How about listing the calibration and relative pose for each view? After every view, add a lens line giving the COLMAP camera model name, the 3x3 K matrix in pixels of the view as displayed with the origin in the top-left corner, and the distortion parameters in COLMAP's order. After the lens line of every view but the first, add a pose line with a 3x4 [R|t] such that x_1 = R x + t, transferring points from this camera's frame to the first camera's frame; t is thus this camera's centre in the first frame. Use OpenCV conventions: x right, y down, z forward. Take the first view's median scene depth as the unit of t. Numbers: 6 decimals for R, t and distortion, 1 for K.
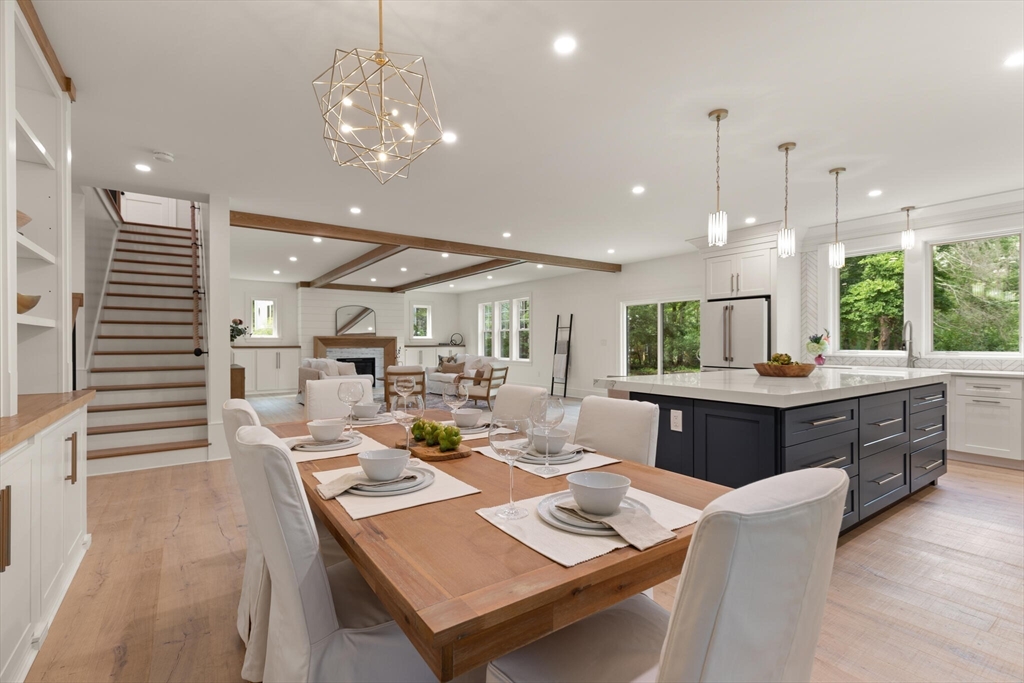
lens RADIAL K [[472.4, 0, 519.6], [0, 472.4, 339.8], [0, 0, 1]] dist [0.013119, -0.000215]
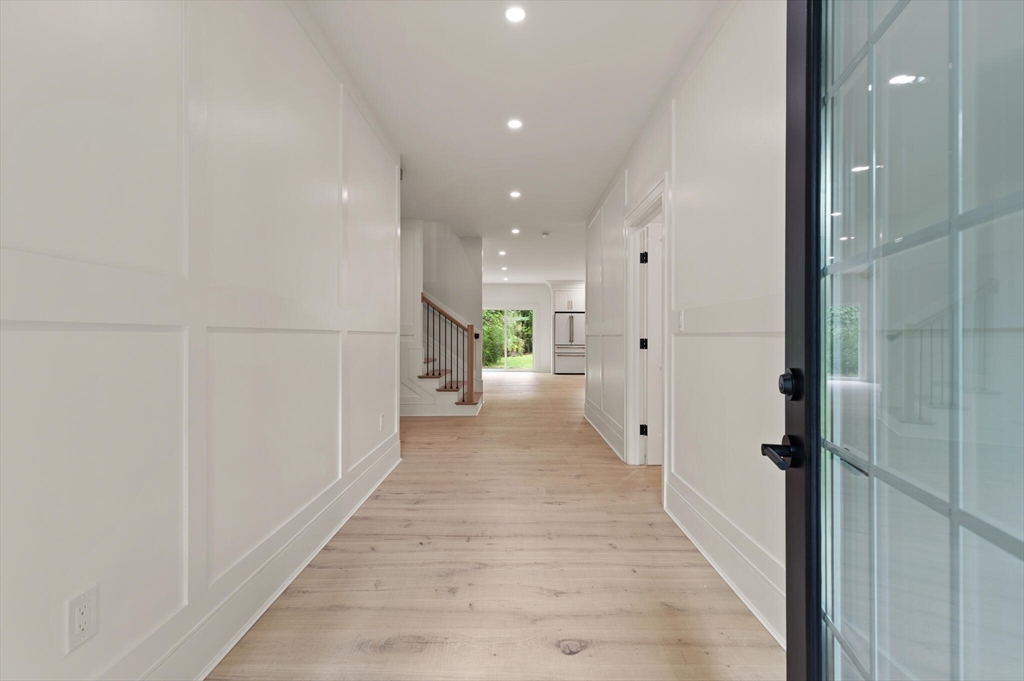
lens RADIAL K [[468.5, 0, 518.3], [0, 468.5, 338.1], [0, 0, 1]] dist [0.001169, 0.000030]
pose [[0.575635, -0.001703, 0.817705, -0.830508], [-0.004157, 0.999979, 0.005008, 0.010102], [-0.817696, -0.006282, 0.575616, -0.010676]]
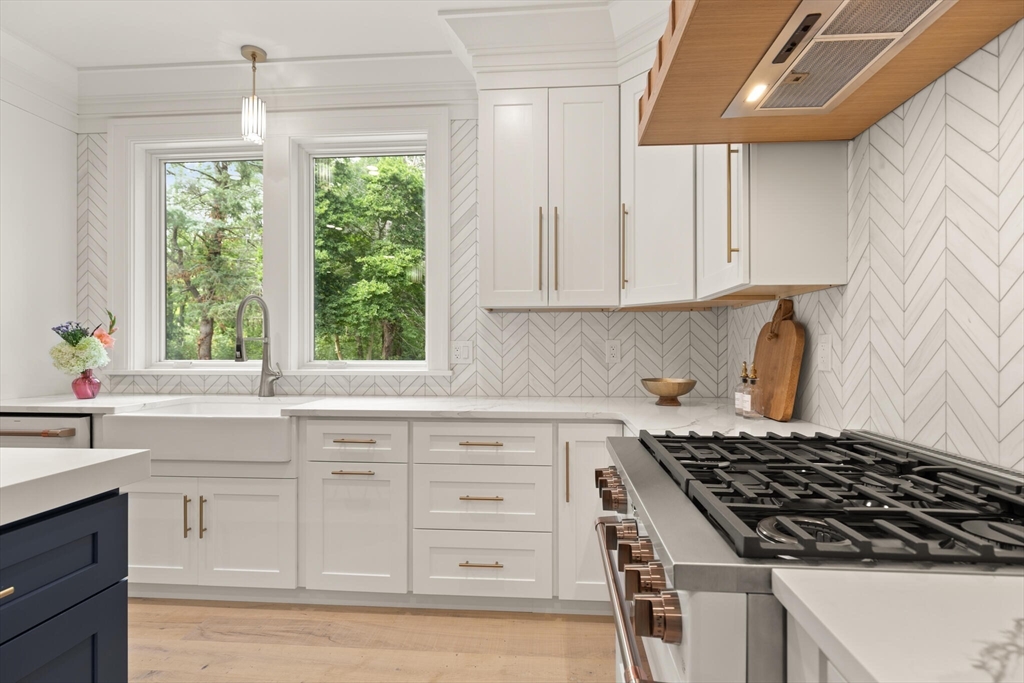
lens RADIAL K [[507.6, 0, 518.4], [0, 507.6, 343.7], [0, 0, 1]] dist [-0.002573, -0.000253]
pose [[0.642359, 0.007194, 0.766370, 0.293865], [-0.003978, 0.999974, -0.006053, 0.003866], [-0.766393, 0.000839, 0.642371, 0.237621]]
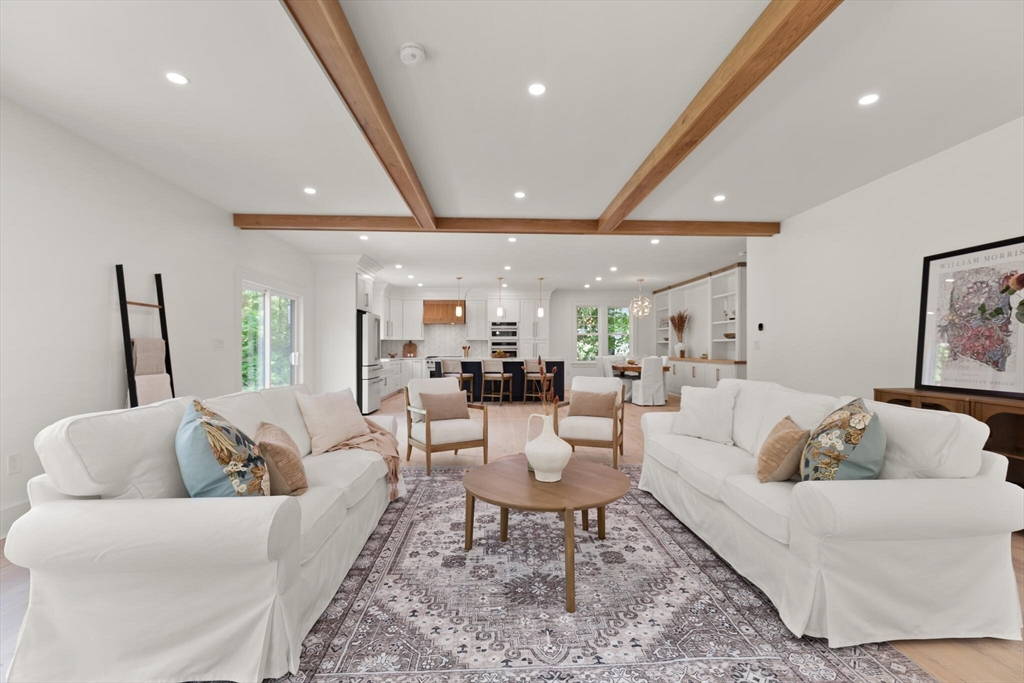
lens RADIAL K [[448.9, 0, 521.4], [0, 448.9, 346.9], [0, 0, 1]] dist [-0.001102, -0.000372]
pose [[-0.848711, 0.004086, 0.528841, -0.325959], [0.000789, 0.999979, -0.006460, 0.009412], [-0.528856, -0.005065, -0.848696, 1.070222]]
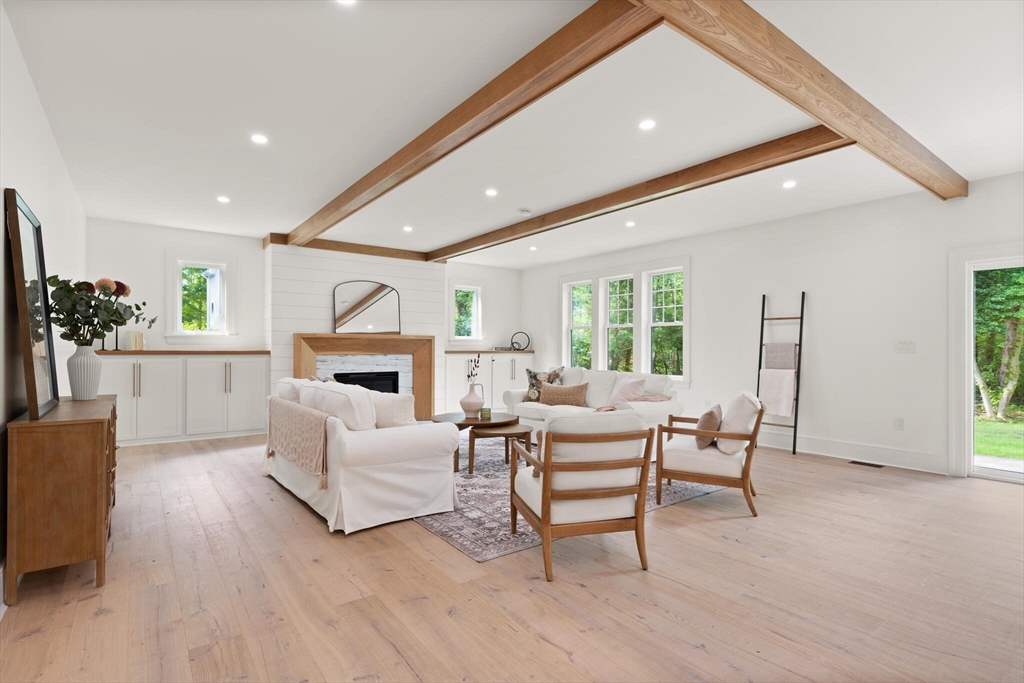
lens RADIAL K [[507.6, 0, 518.4], [0, 507.6, 343.7], [0, 0, 1]] dist [-0.002573, -0.000253]
pose [[0.999428, 0.005334, 0.033396, -0.203279], [-0.005223, 0.999981, -0.003402, 0.005304], [-0.033414, 0.003226, 0.999436, 0.421694]]
